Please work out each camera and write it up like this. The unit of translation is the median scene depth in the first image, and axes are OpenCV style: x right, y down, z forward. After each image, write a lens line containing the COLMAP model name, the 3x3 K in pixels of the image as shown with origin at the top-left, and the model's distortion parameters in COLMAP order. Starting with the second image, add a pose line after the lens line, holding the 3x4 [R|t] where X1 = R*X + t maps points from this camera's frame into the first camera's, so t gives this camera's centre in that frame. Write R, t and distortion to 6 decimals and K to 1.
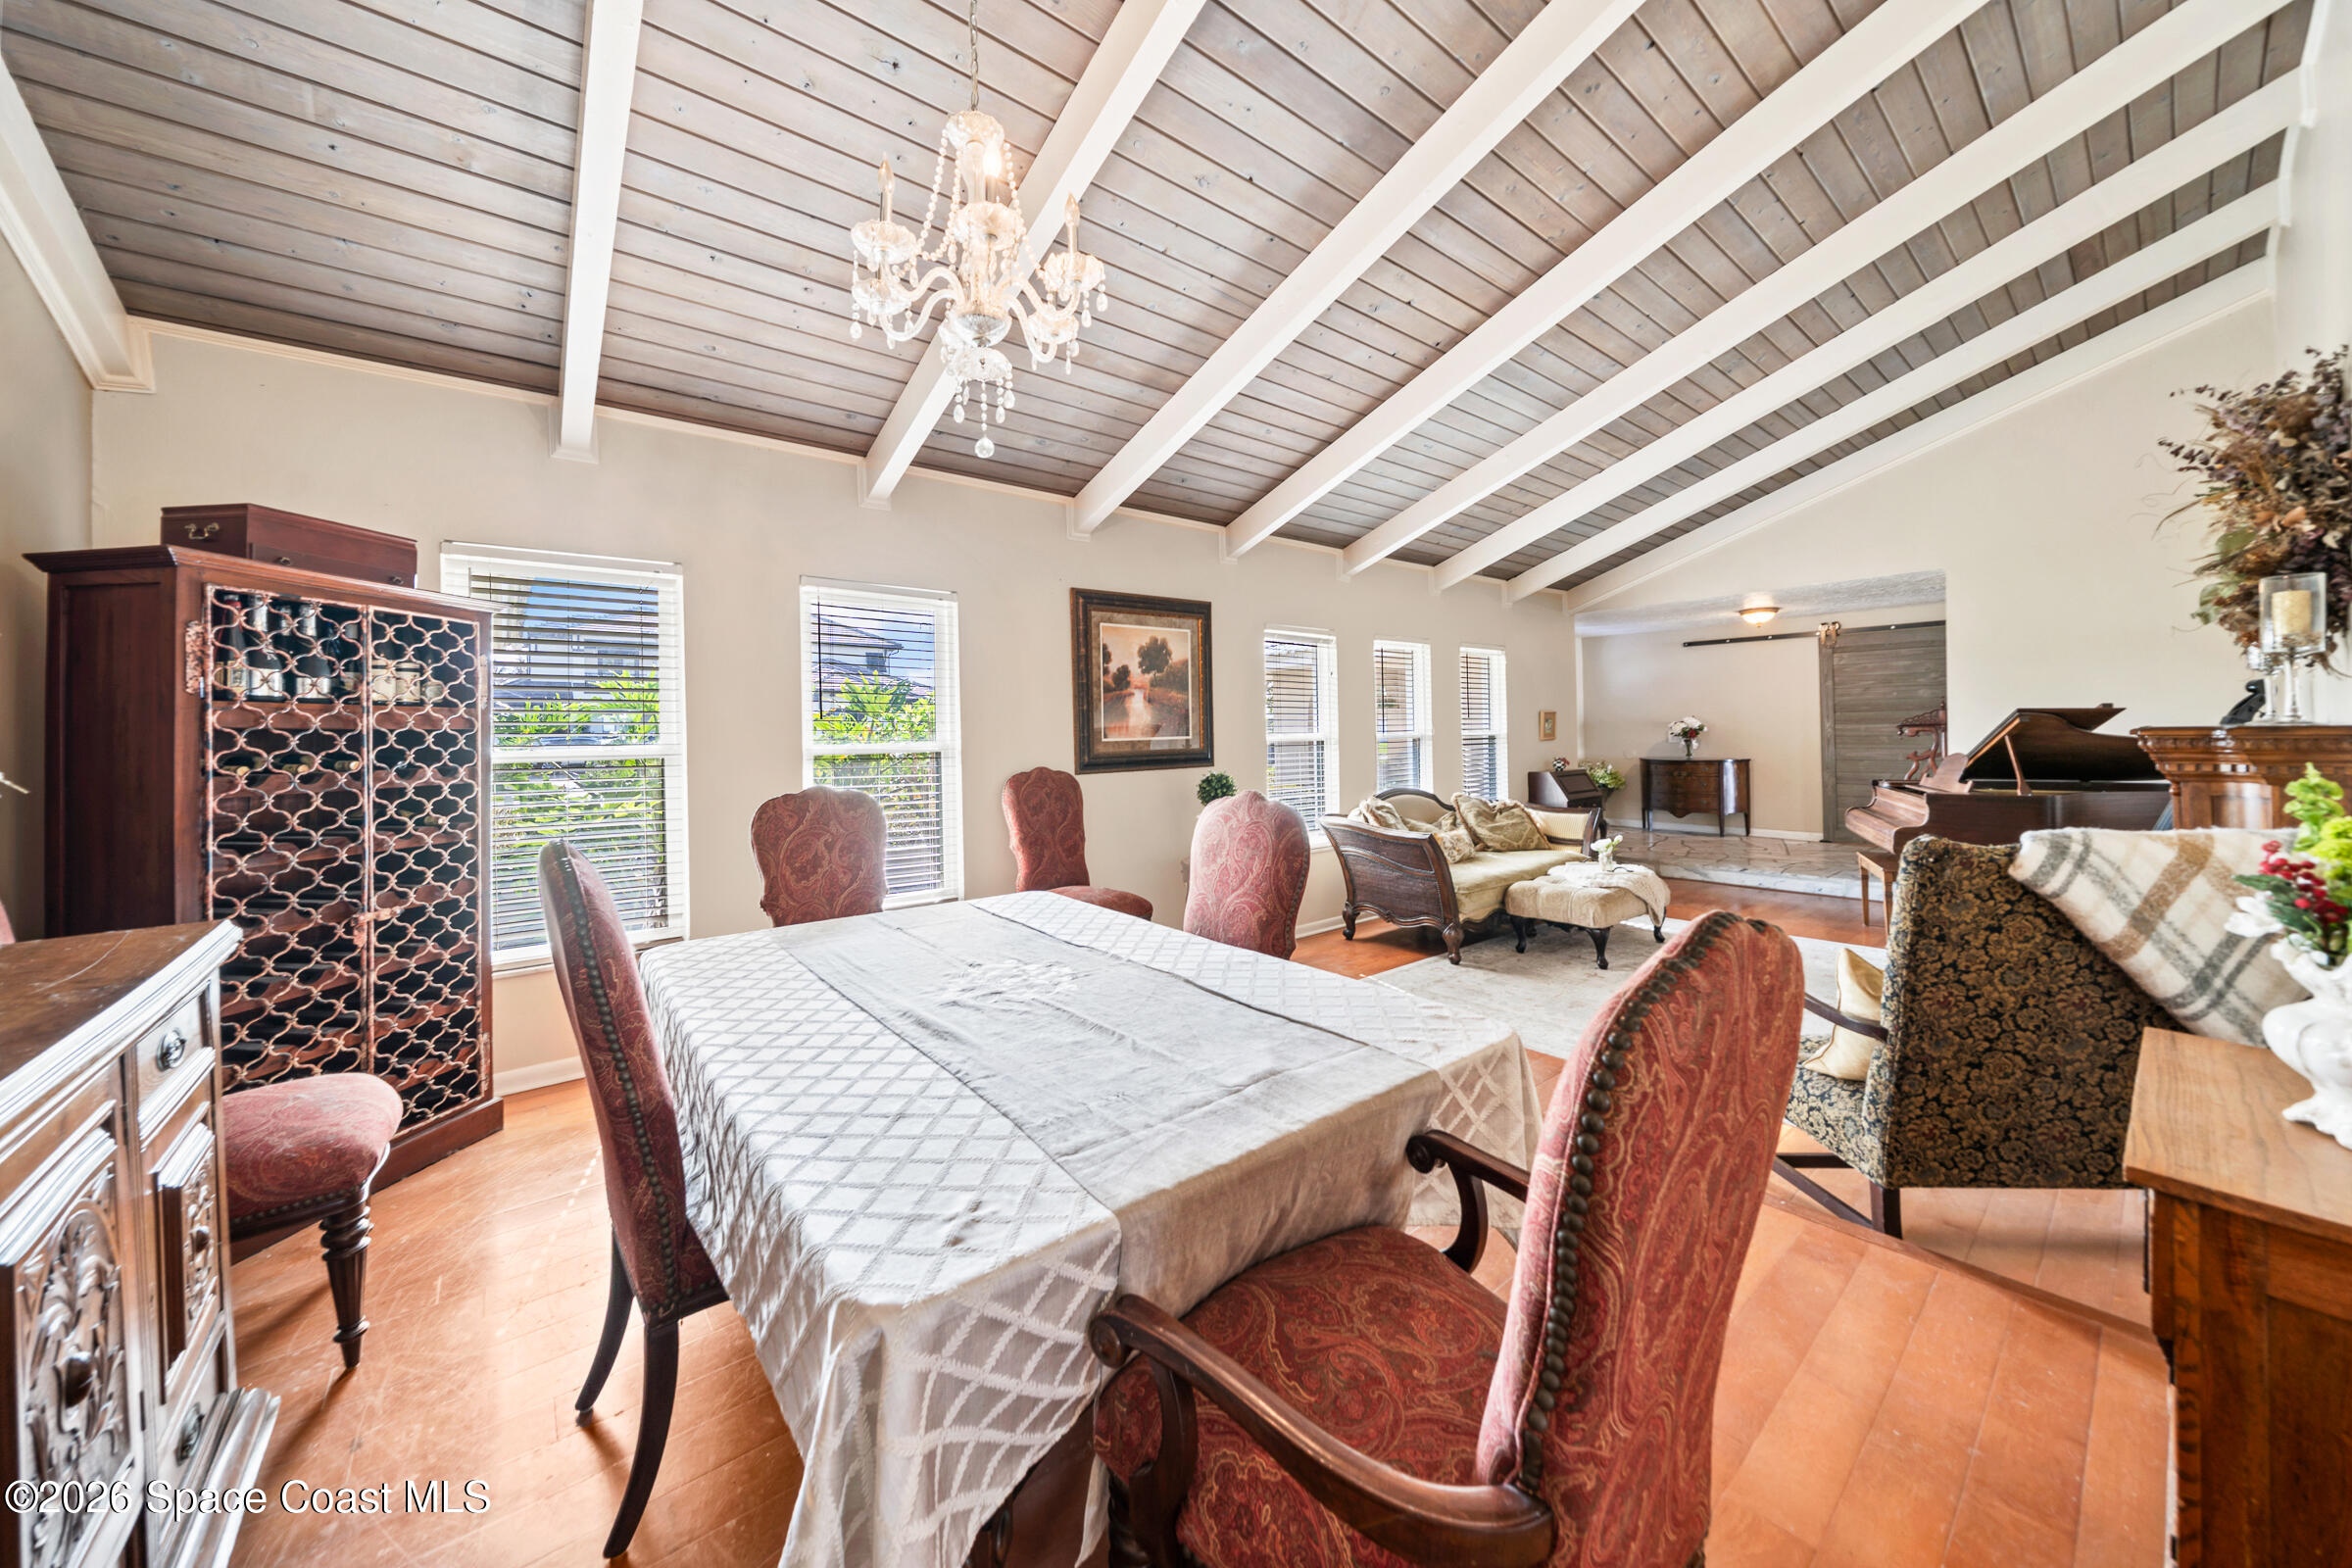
lens RADIAL K [[841.7, 0, 1178.1], [0, 841.7, 727.2], [0, 0, 1]] dist [-0.002313, -0.000051]
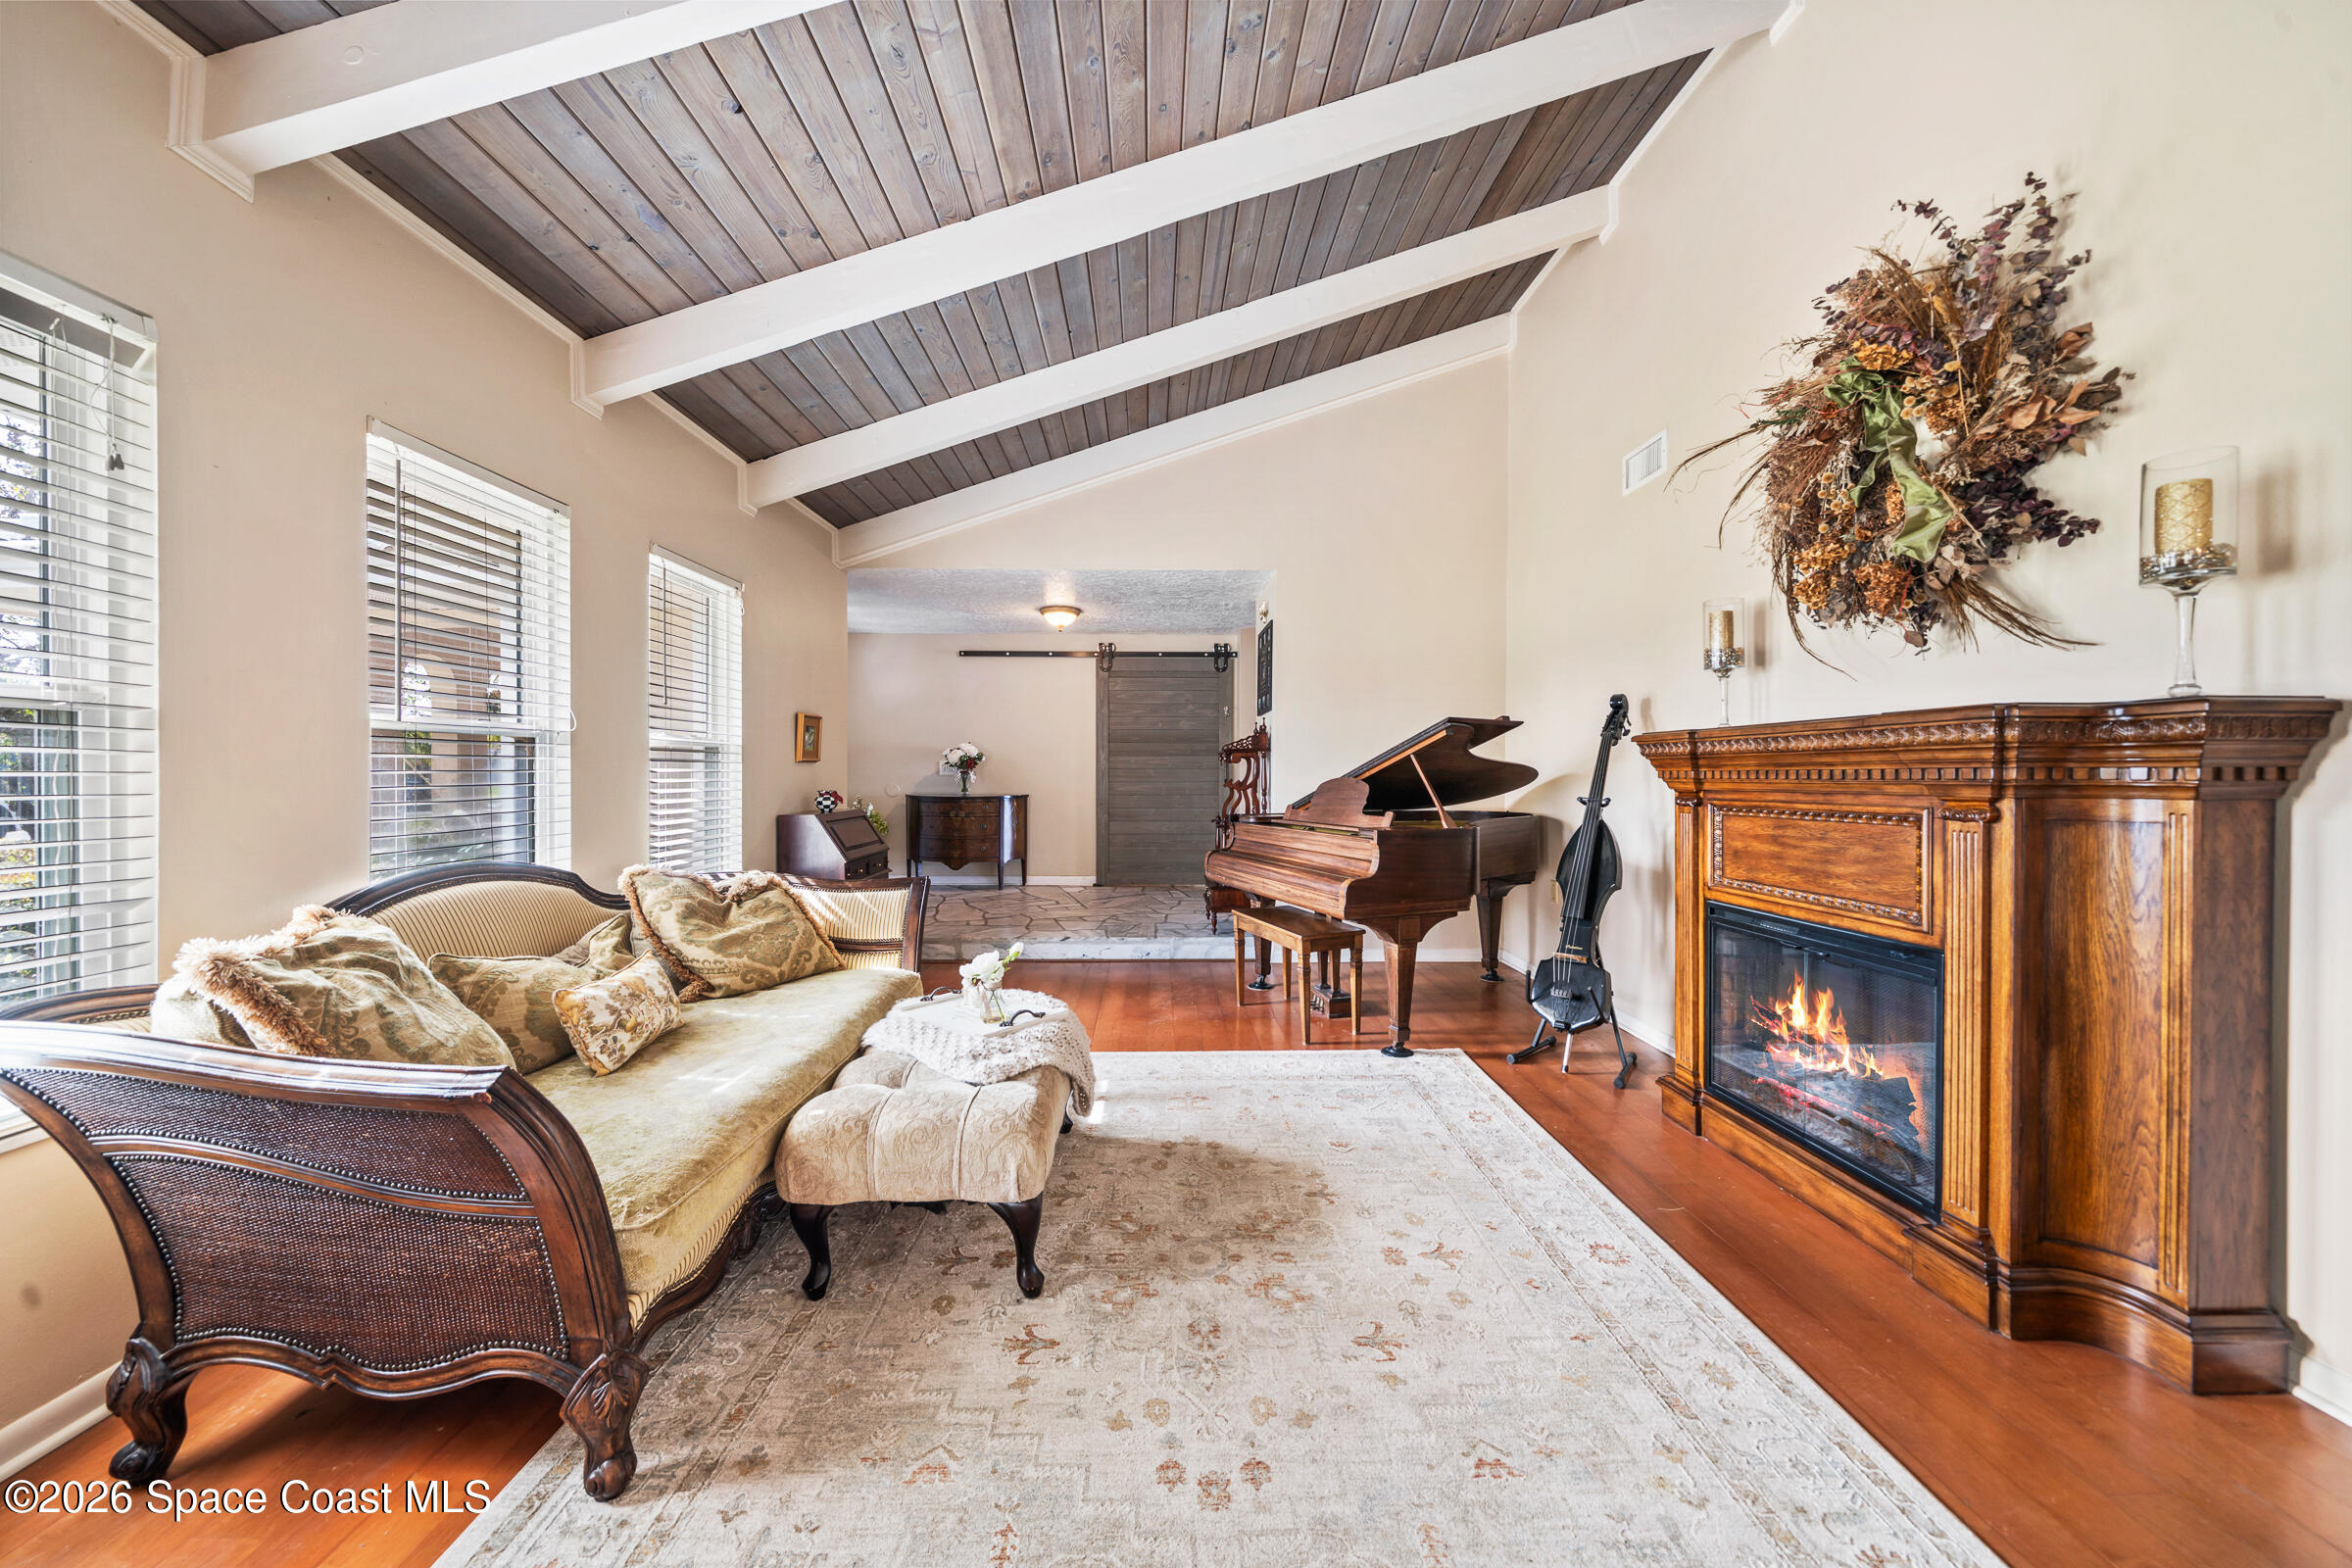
lens RADIAL K [[812.0, 0, 1164.0], [0, 812.0, 767.8], [0, 0, 1]] dist [-0.006932, -0.000050]
pose [[0.626491, 0.020770, 0.779152, 0.244507], [-0.014865, 0.999781, -0.014698, 0.040200], [-0.779287, -0.002374, 0.626662, 0.729887]]
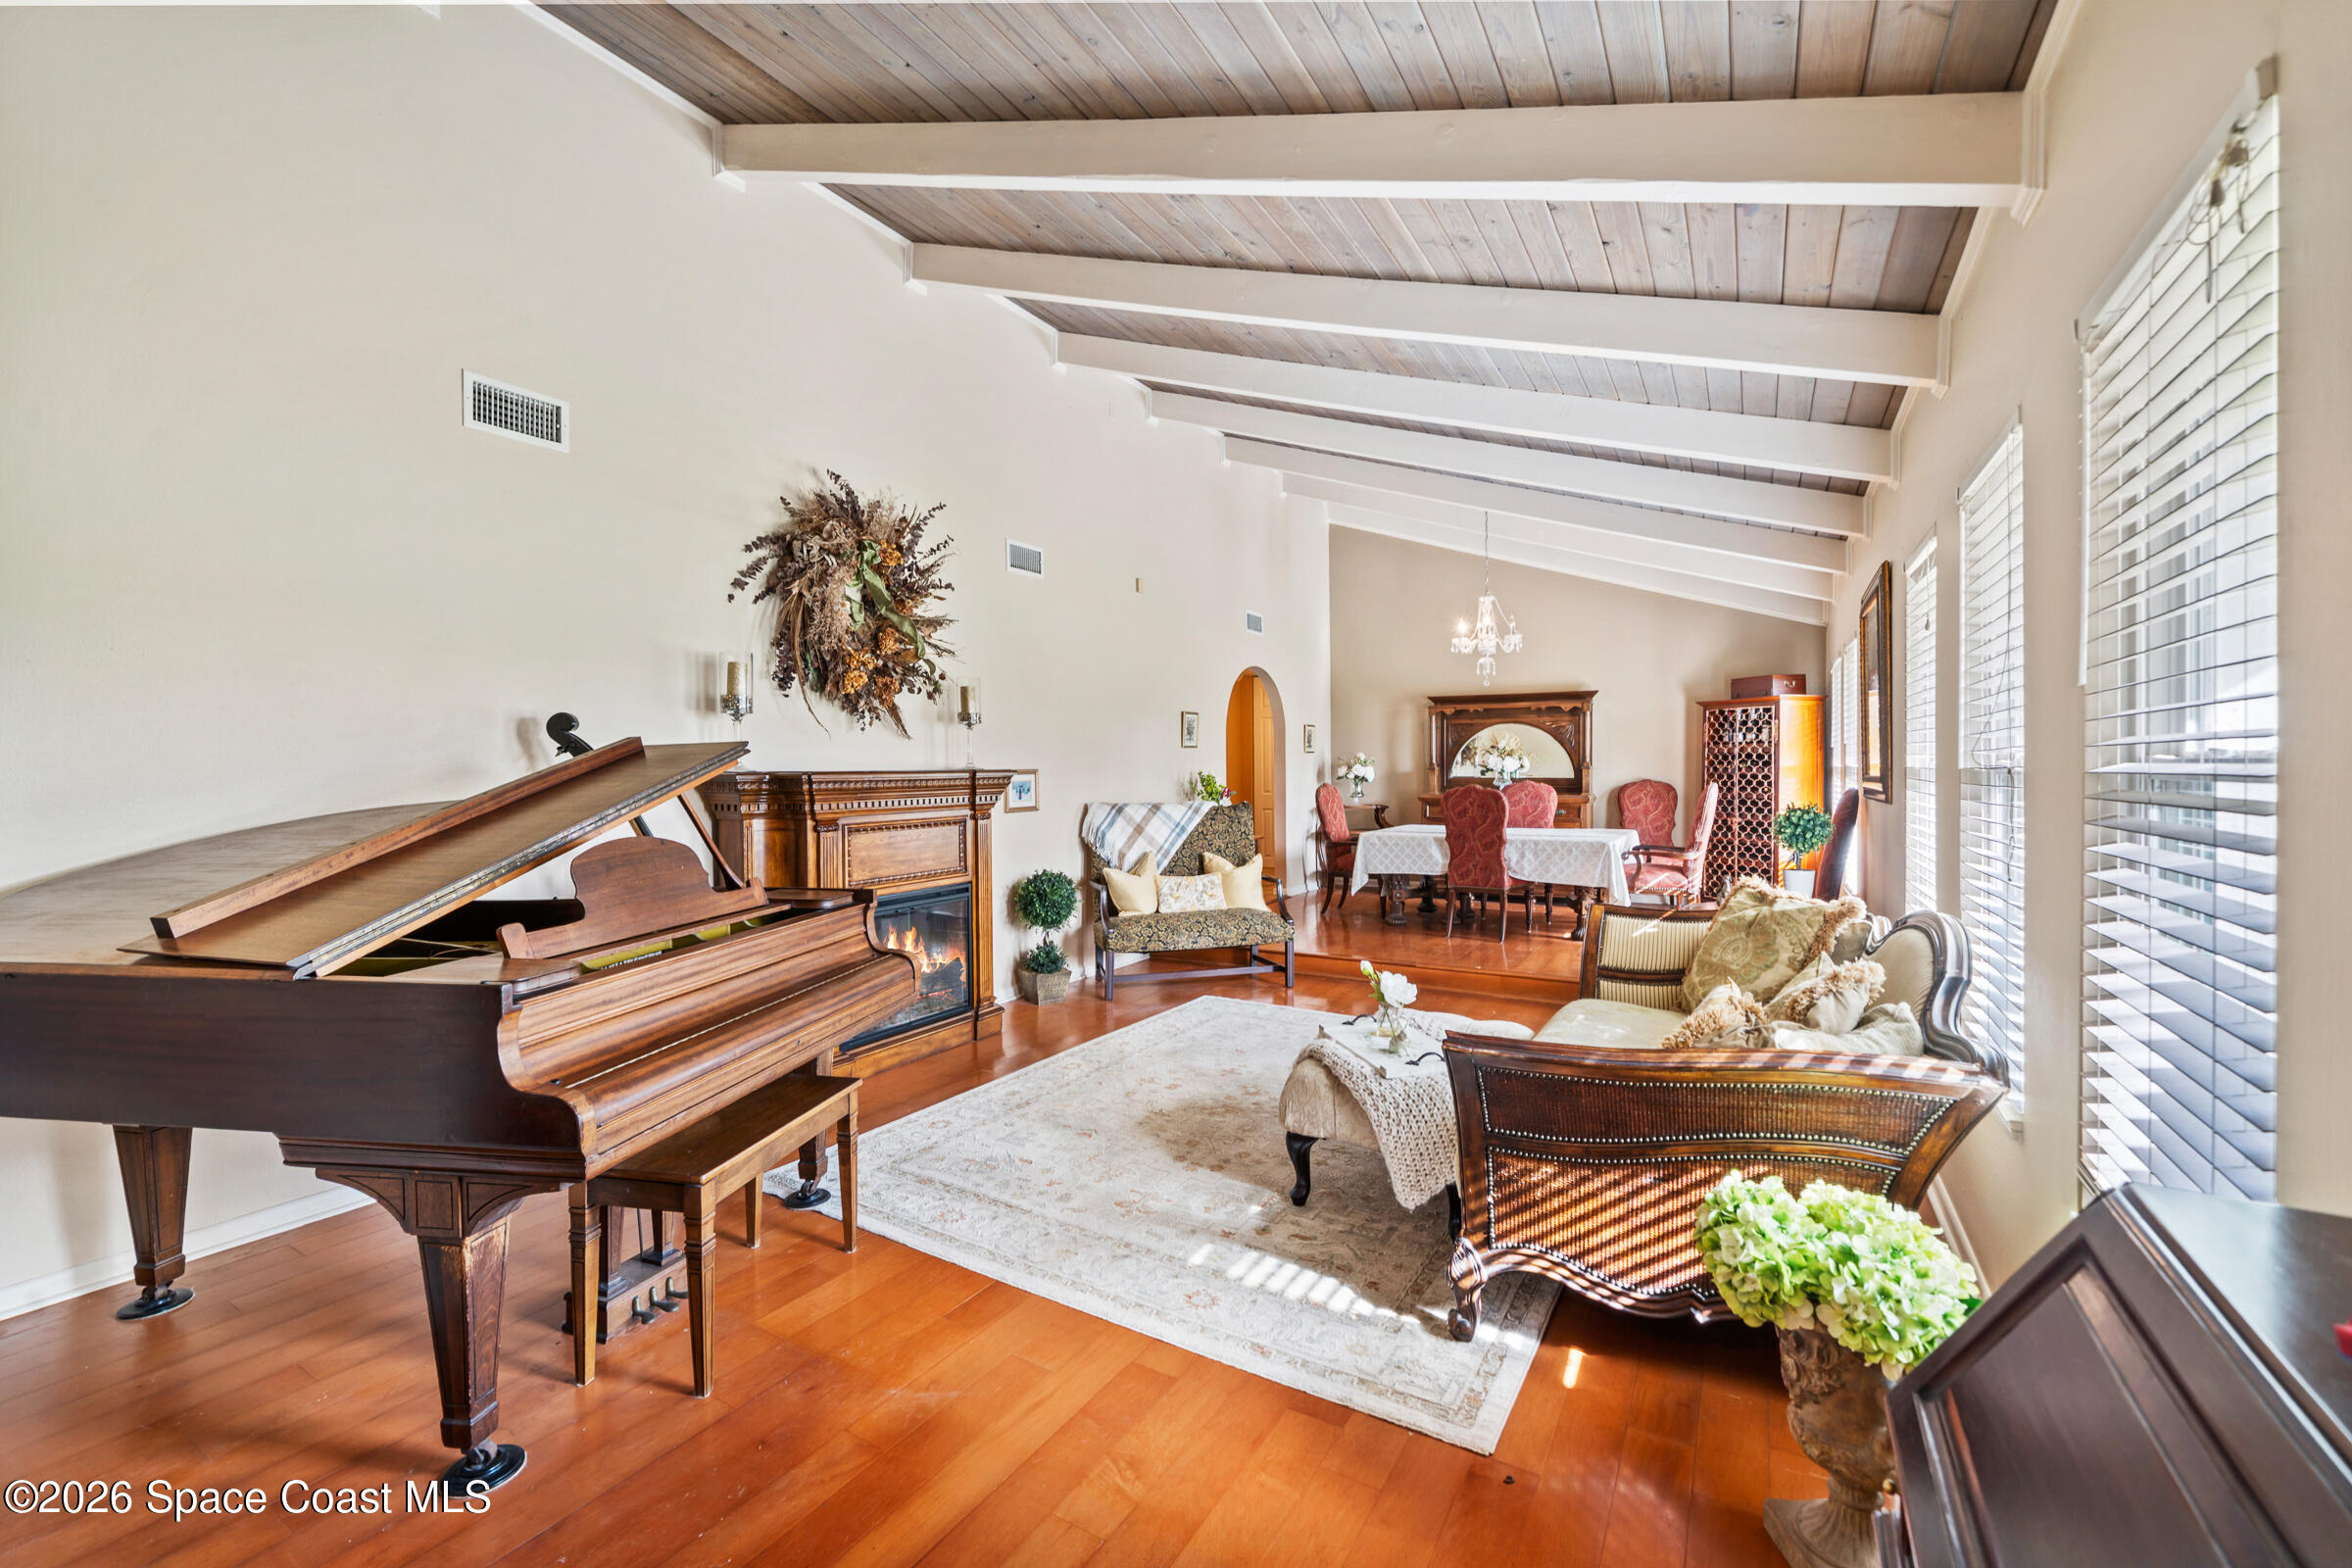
lens RADIAL K [[949.7, 0, 1171.7], [0, 949.7, 778.9], [0, 0, 1]] dist [0.000897, -0.000005]
pose [[-0.944328, 0.027556, -0.327849, 0.945595], [0.025321, 0.999618, 0.011084, 0.003616], [0.328030, 0.002166, -0.944665, 1.727214]]
